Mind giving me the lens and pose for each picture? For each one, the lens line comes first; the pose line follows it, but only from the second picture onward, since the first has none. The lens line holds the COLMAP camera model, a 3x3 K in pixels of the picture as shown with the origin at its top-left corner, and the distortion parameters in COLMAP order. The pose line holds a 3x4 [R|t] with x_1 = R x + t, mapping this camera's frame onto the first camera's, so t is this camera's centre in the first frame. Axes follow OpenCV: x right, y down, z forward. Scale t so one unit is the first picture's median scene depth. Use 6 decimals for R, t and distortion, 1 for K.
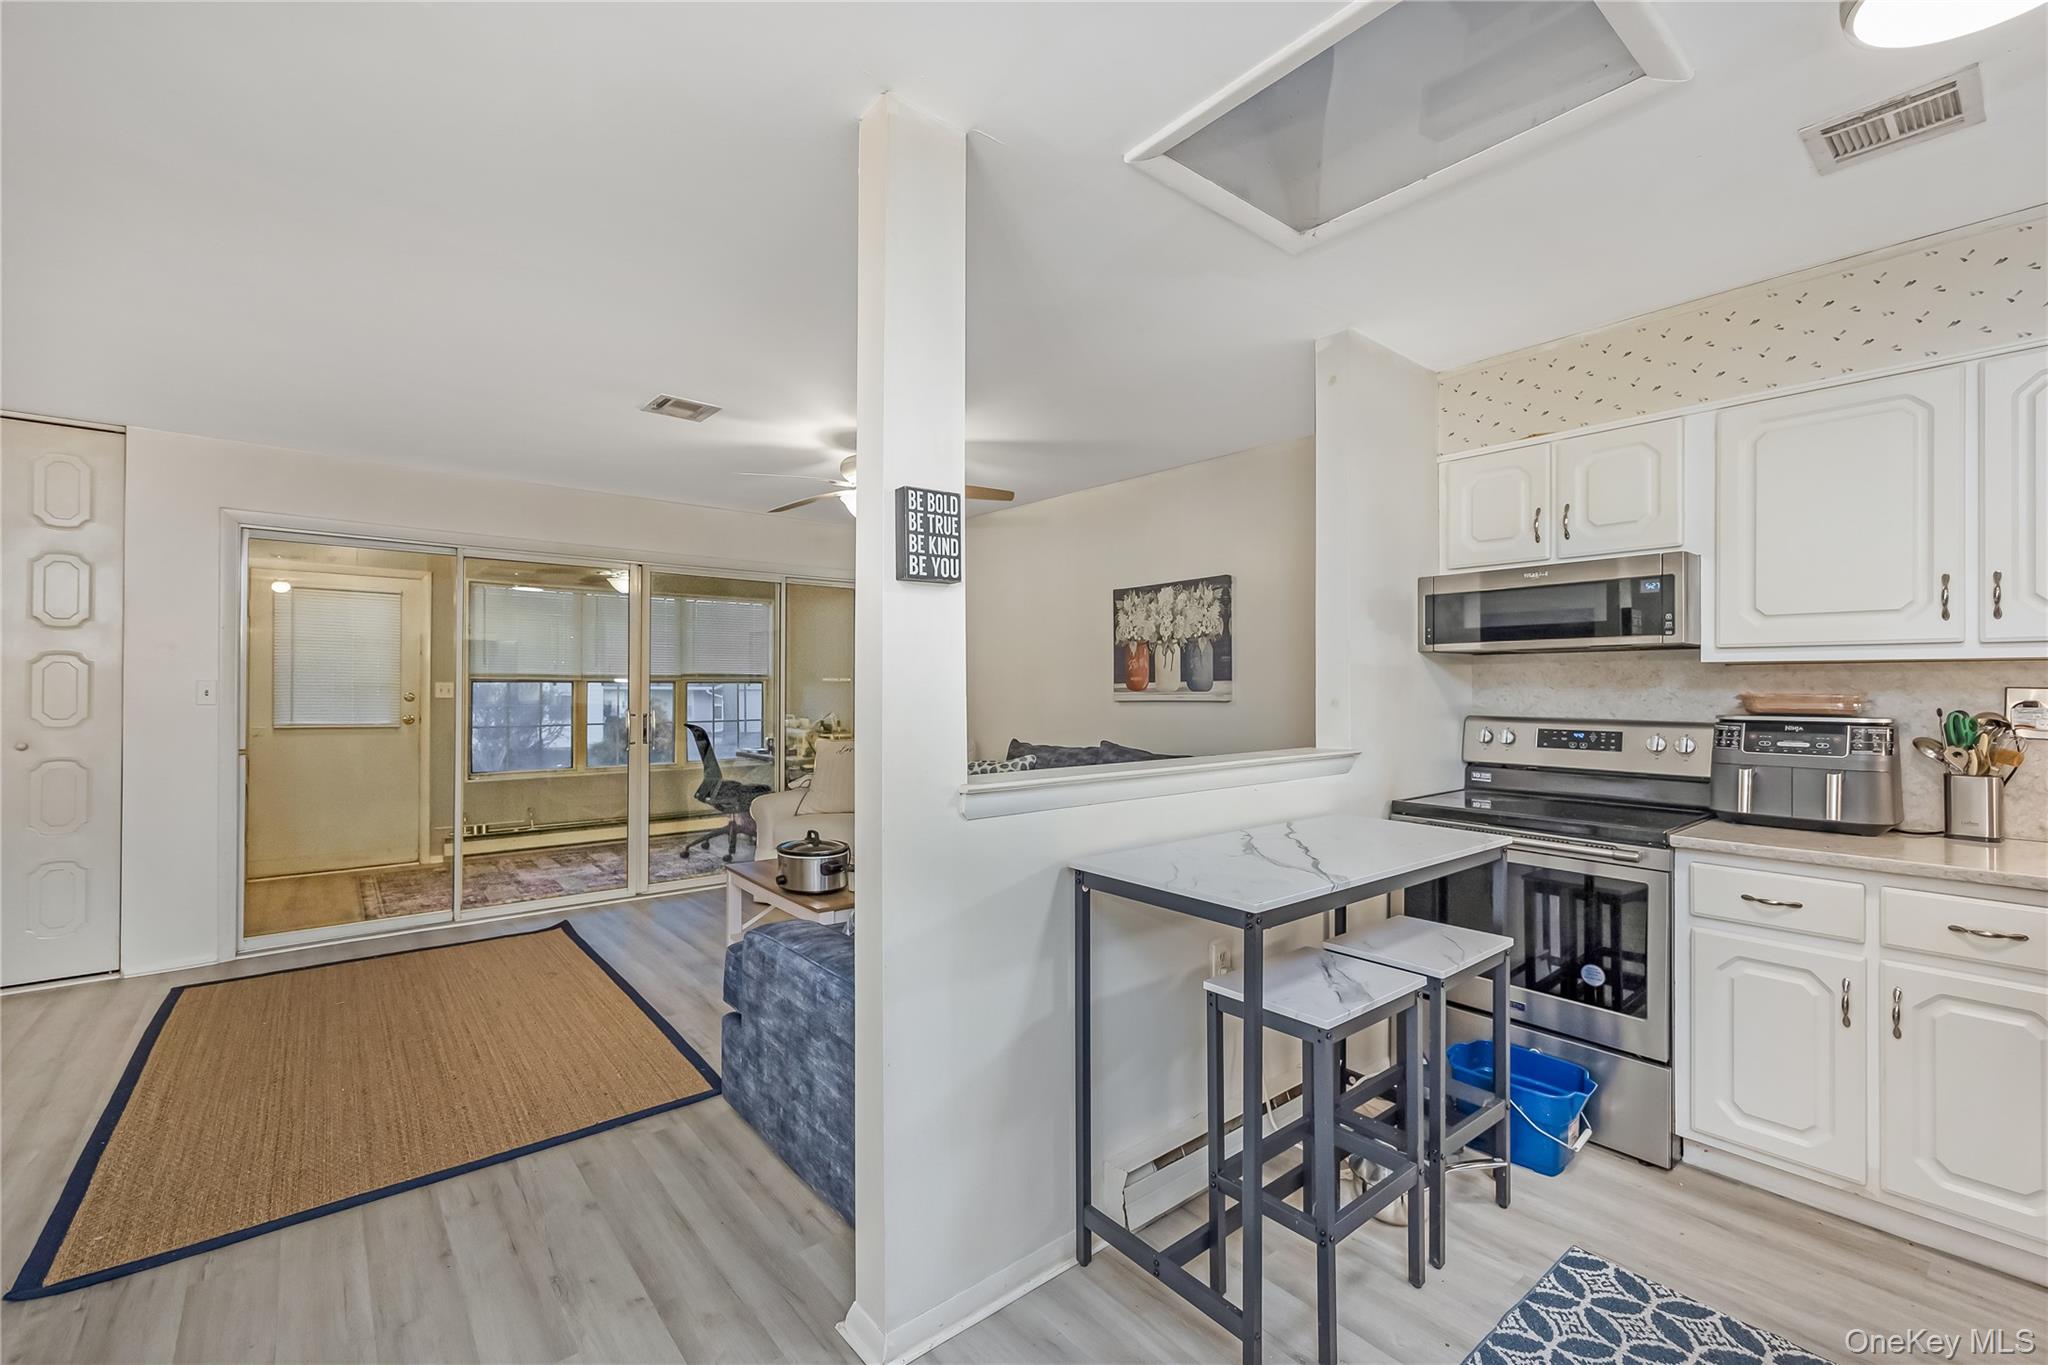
lens RADIAL K [[856.3, 0, 1028.2], [0, 856.3, 679.6], [0, 0, 1]] dist [0.000715, -0.000268]
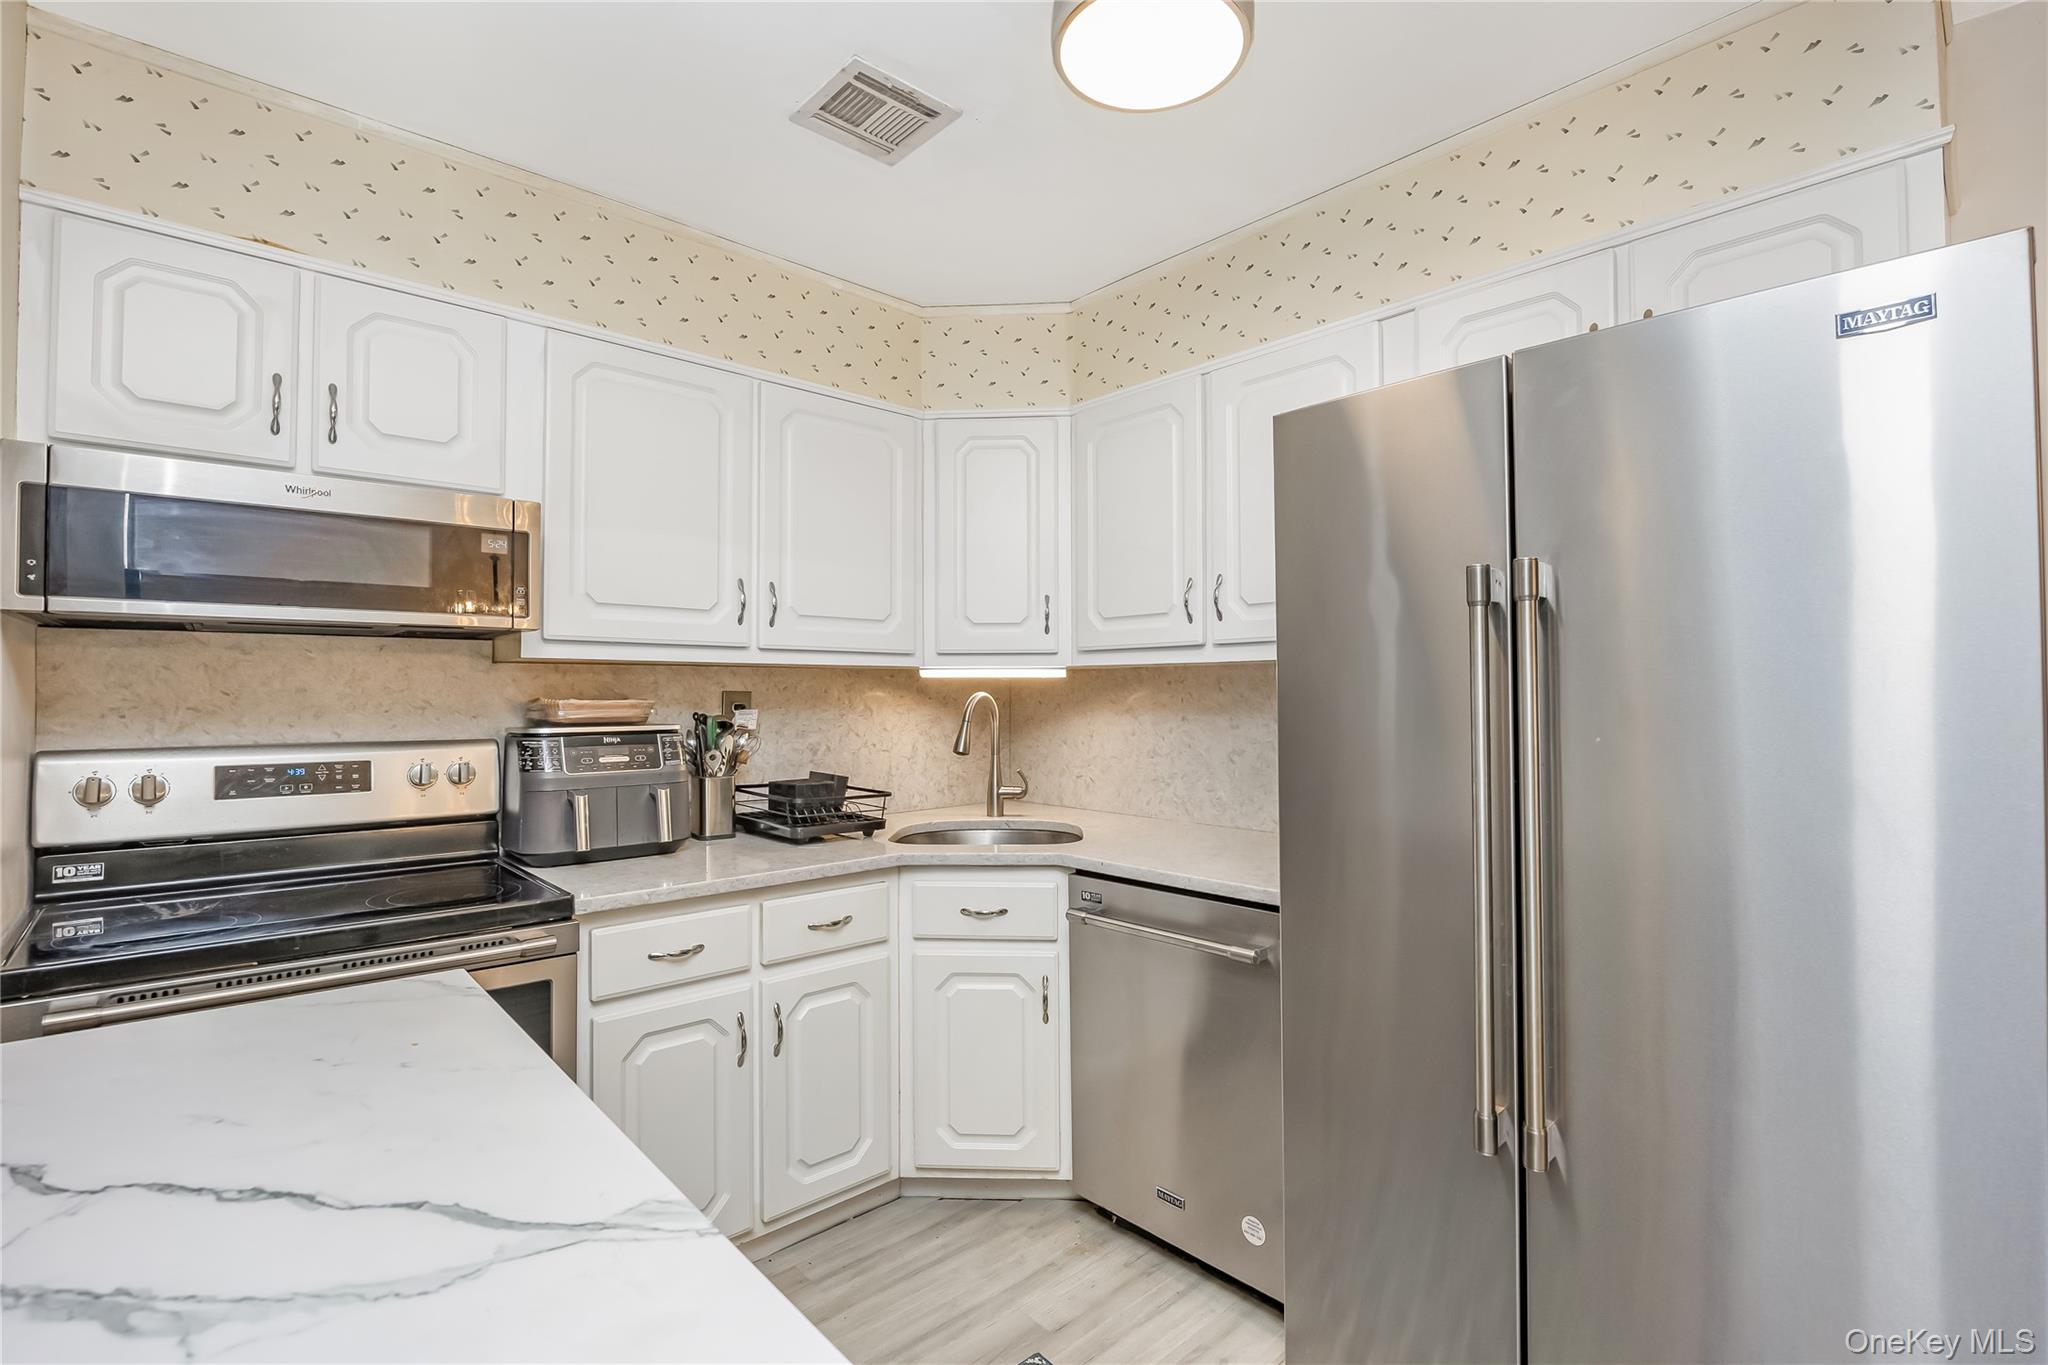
lens RADIAL K [[920.6, 0, 1032.3], [0, 920.6, 682.2], [0, 0, 1]] dist [-0.014975, 0.000341]
pose [[-0.044644, 0.010139, 0.998951, -0.024233], [-0.005841, 0.999929, -0.010410, 0.006462], [-0.998986, -0.006300, -0.044582, 0.578806]]
